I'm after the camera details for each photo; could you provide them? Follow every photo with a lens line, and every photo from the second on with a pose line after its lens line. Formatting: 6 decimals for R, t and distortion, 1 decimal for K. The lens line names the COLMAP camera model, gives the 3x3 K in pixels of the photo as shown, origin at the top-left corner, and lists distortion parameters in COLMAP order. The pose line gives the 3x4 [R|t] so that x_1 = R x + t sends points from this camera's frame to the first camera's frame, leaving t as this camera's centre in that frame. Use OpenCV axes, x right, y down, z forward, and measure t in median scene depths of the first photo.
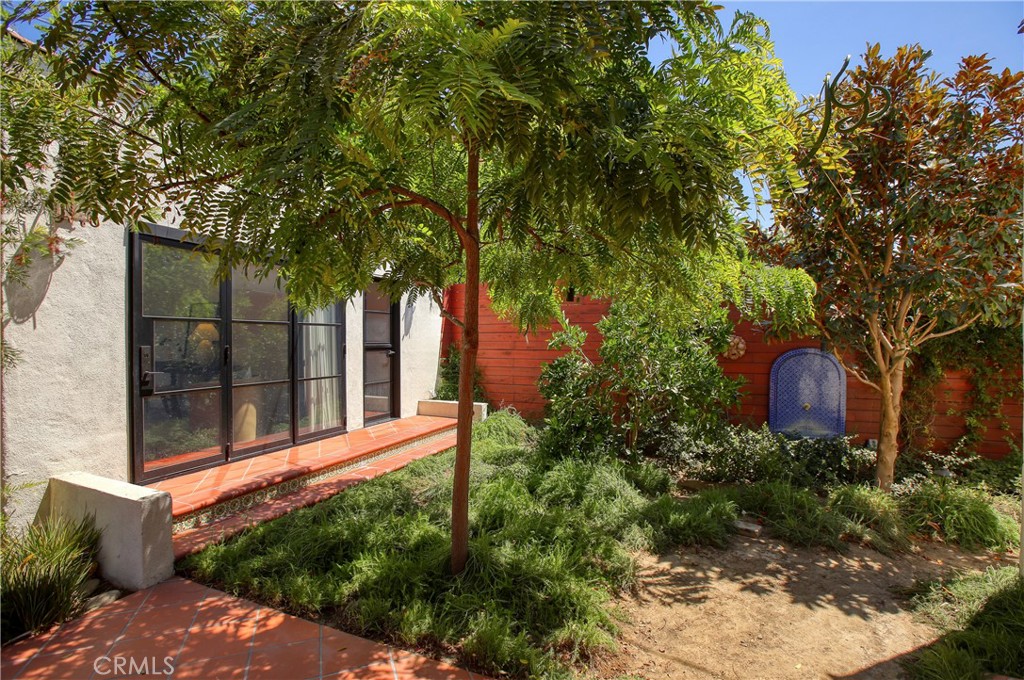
lens RADIAL K [[471.6, 0, 511.0], [0, 471.6, 340.0], [0, 0, 1]] dist [0.001075, 0.000087]
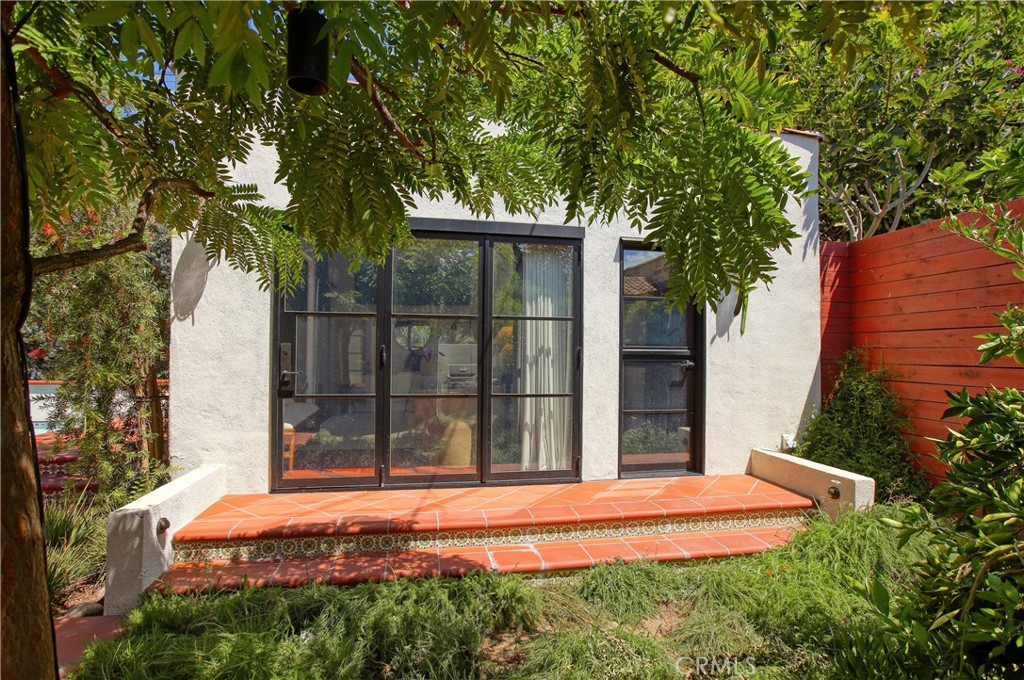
lens RADIAL K [[508.8, 0, 512.7], [0, 508.8, 342.0], [0, 0, 1]] dist [-0.039771, 0.000282]
pose [[0.558342, -0.010132, -0.829549, 0.249855], [-0.011011, 0.999747, -0.019622, 0.020831], [0.829538, 0.020090, 0.558089, 0.684886]]
